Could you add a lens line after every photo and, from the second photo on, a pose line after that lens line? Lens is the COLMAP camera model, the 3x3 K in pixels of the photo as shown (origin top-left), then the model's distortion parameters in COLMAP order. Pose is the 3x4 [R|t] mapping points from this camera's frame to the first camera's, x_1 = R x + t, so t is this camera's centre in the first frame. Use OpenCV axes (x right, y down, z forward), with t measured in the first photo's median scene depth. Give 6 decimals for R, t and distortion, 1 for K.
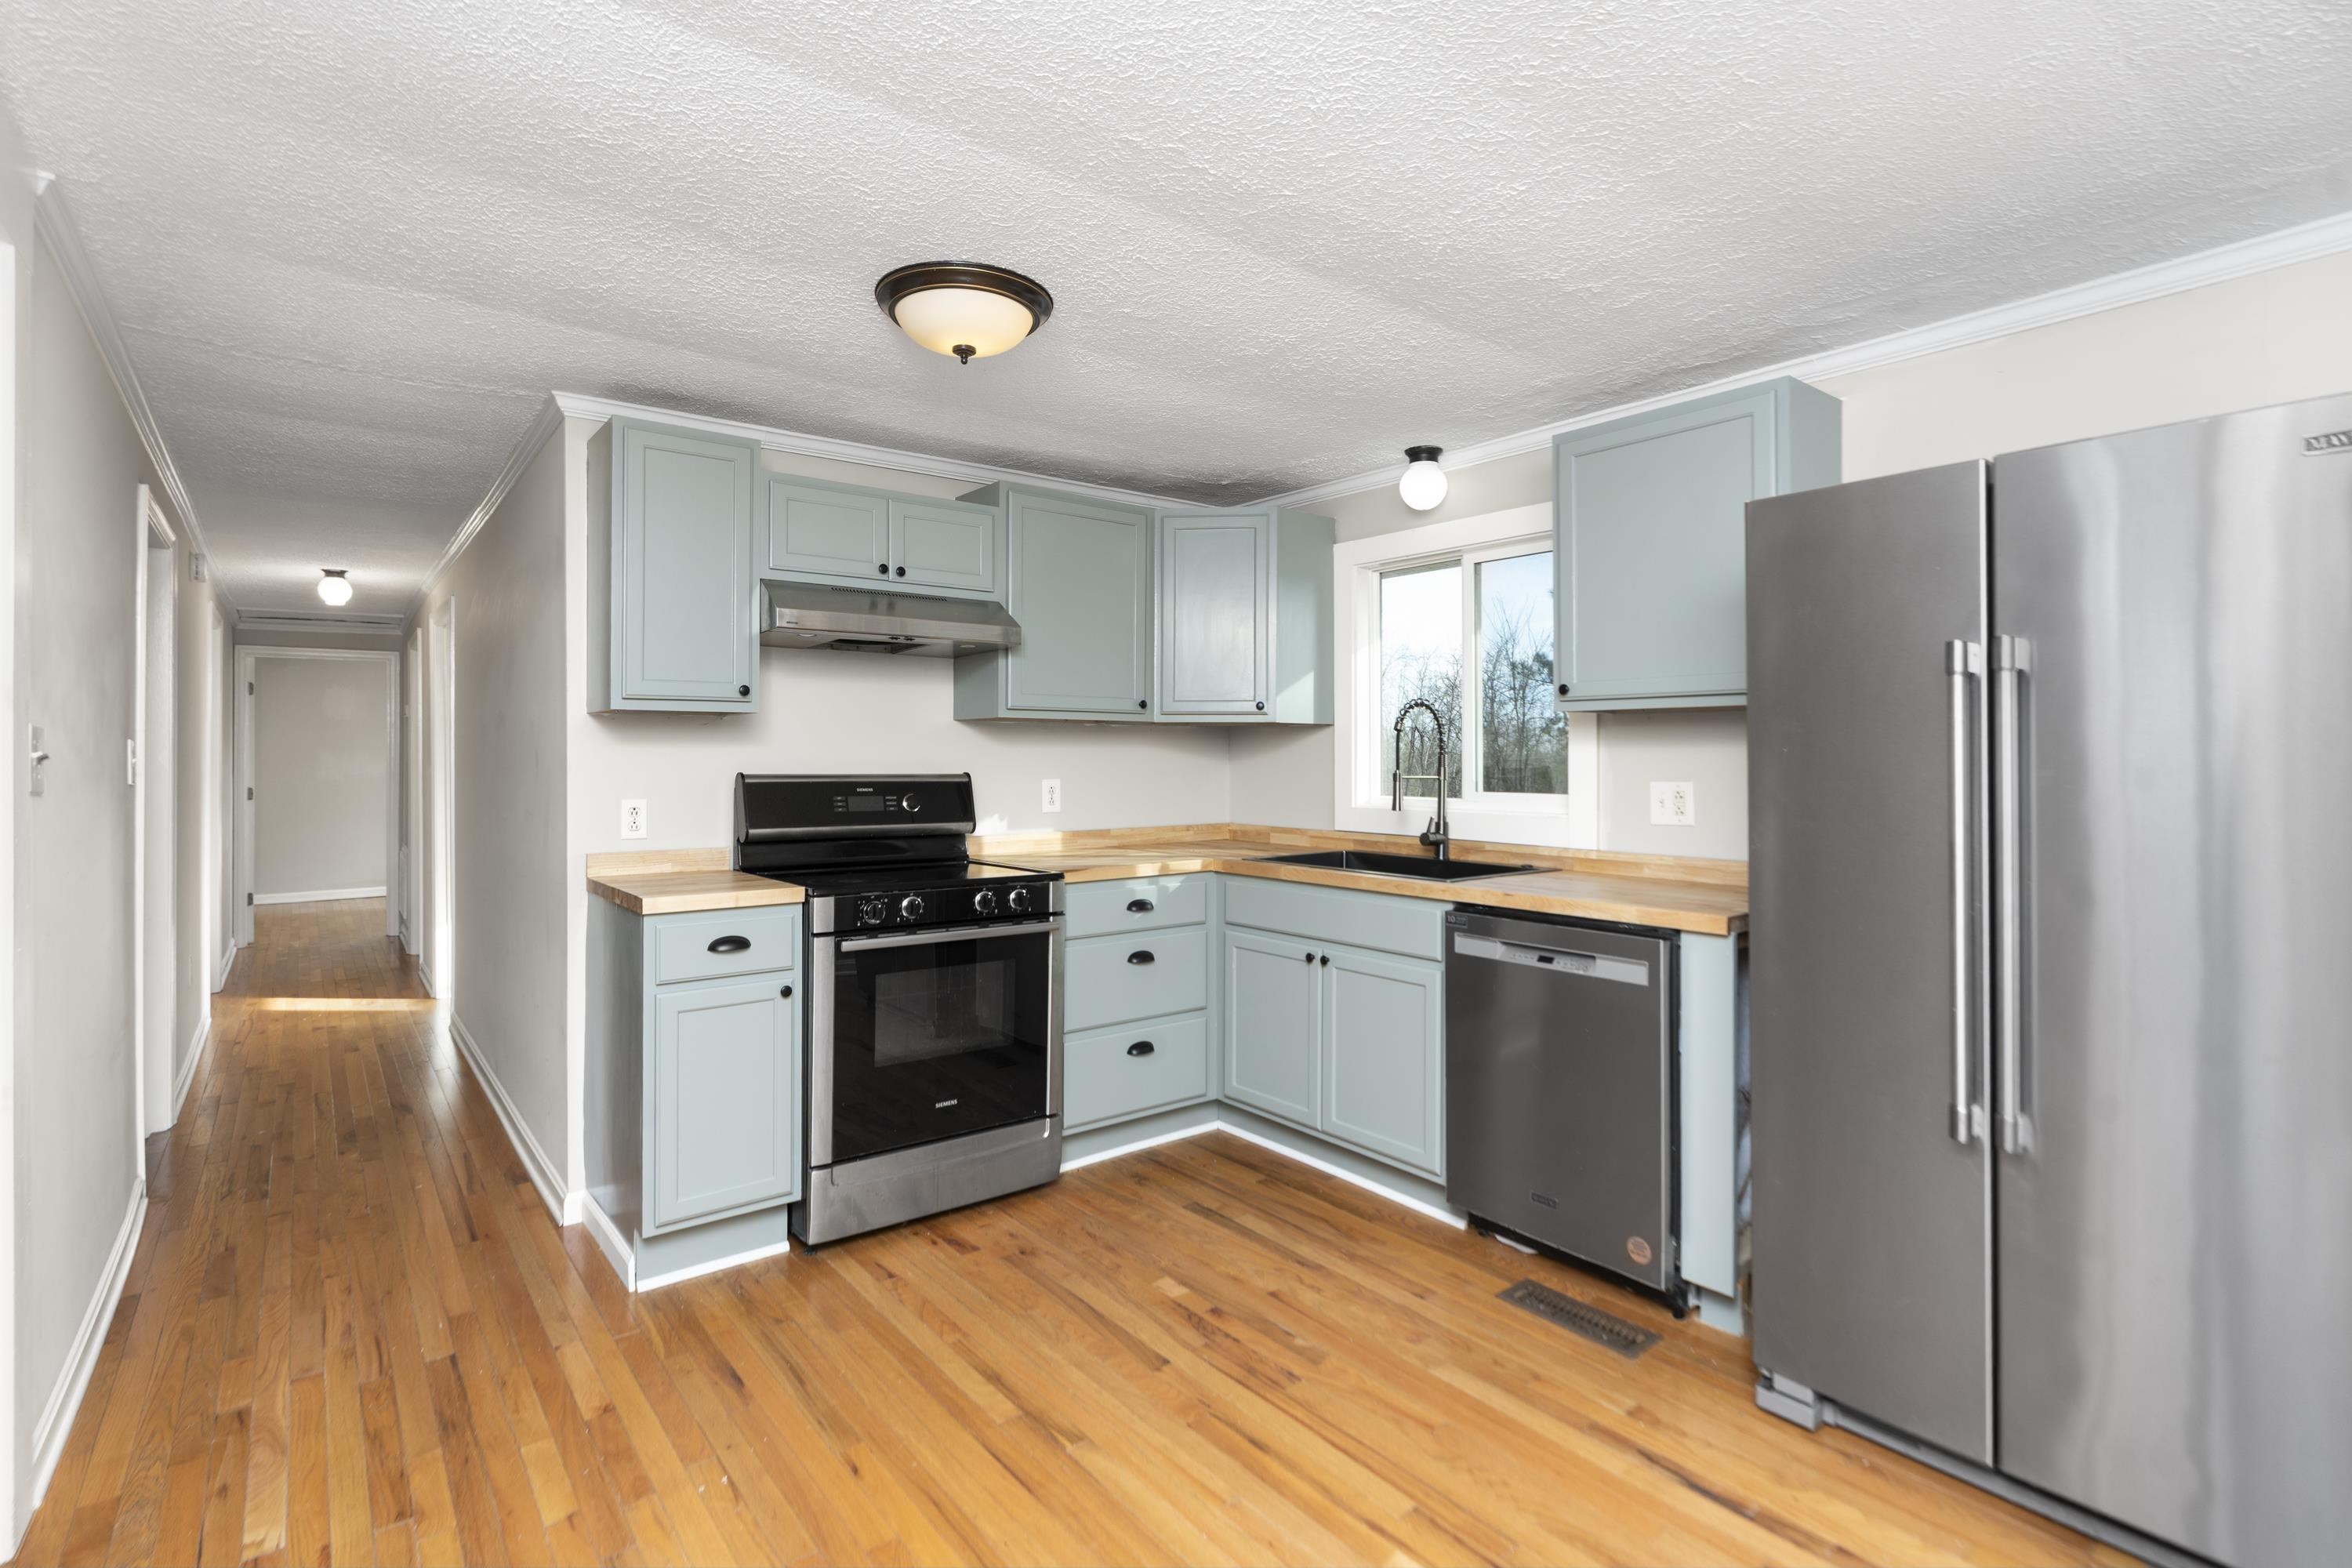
lens RADIAL K [[1087.0, 0, 1111.0], [0, 1087.0, 751.8], [0, 0, 1]] dist [-0.002596, -0.000668]
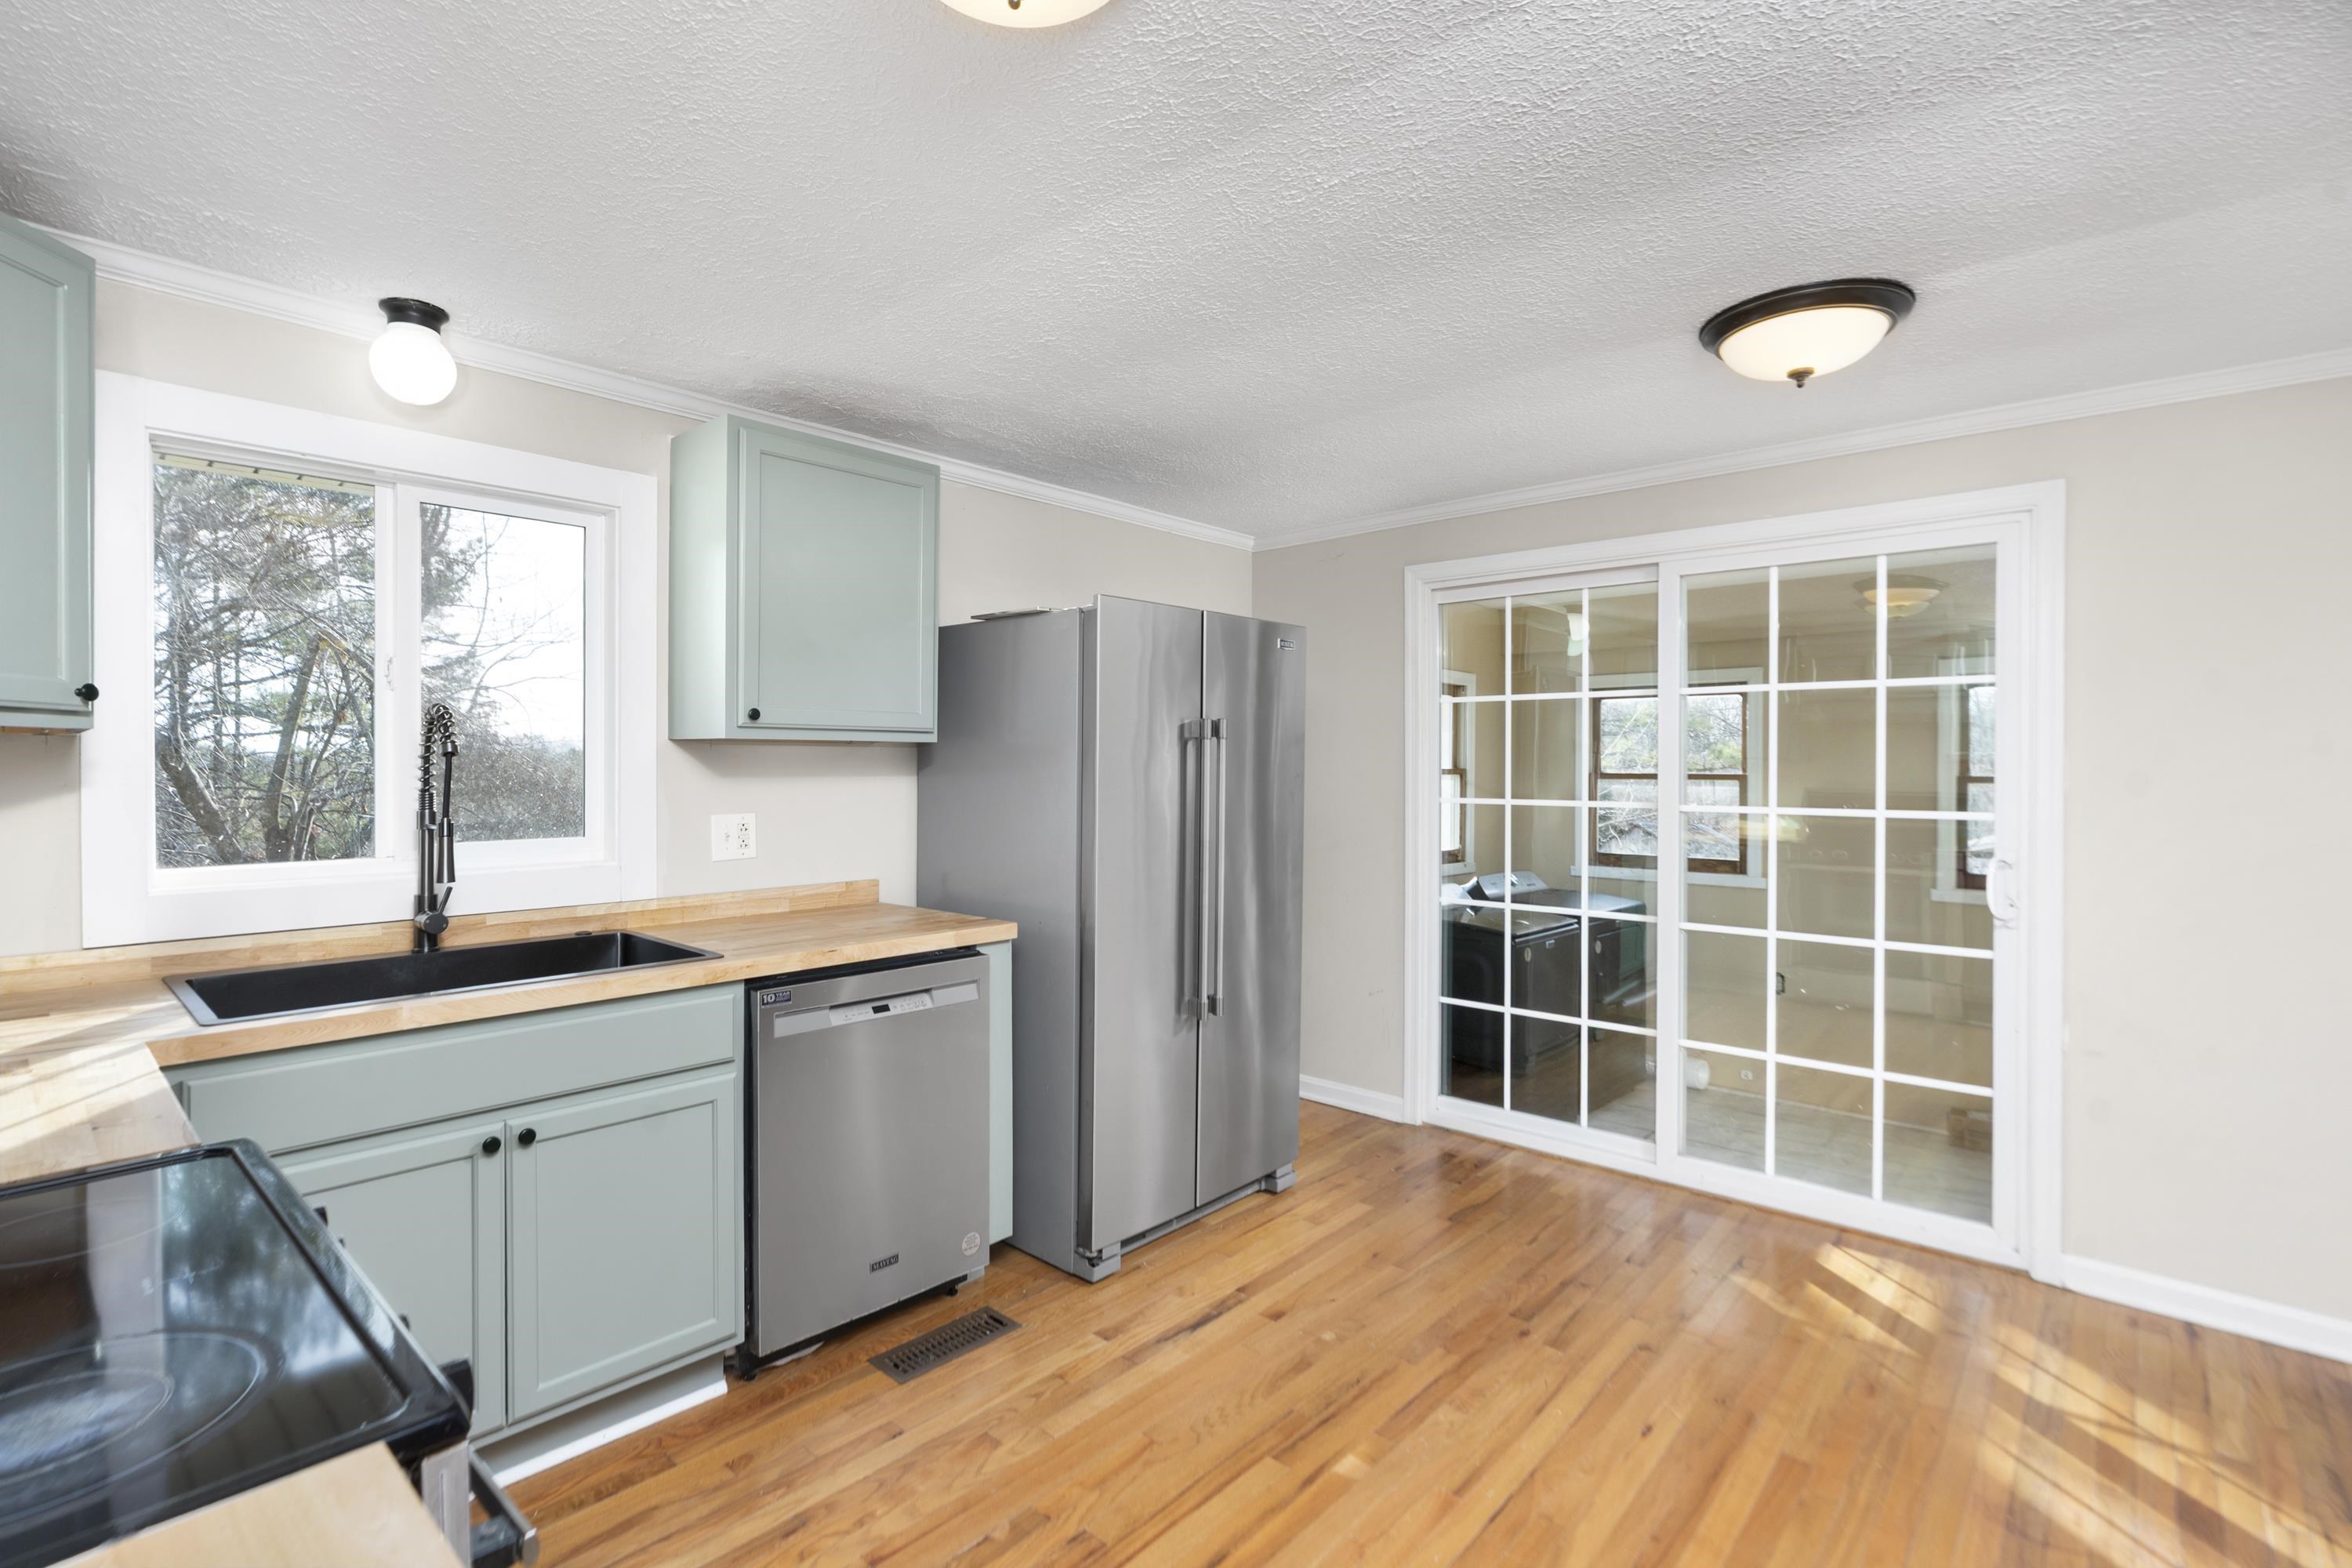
lens RADIAL K [[1087.0, 0, 1183.0], [0, 1087.0, 782.2], [0, 0, 1]] dist [-0.002596, -0.000668]
pose [[-0.200339, -0.017307, 0.979574, -0.594261], [-0.006574, 0.999845, 0.016321, -0.022116], [-0.979705, -0.003170, -0.200422, 0.977776]]
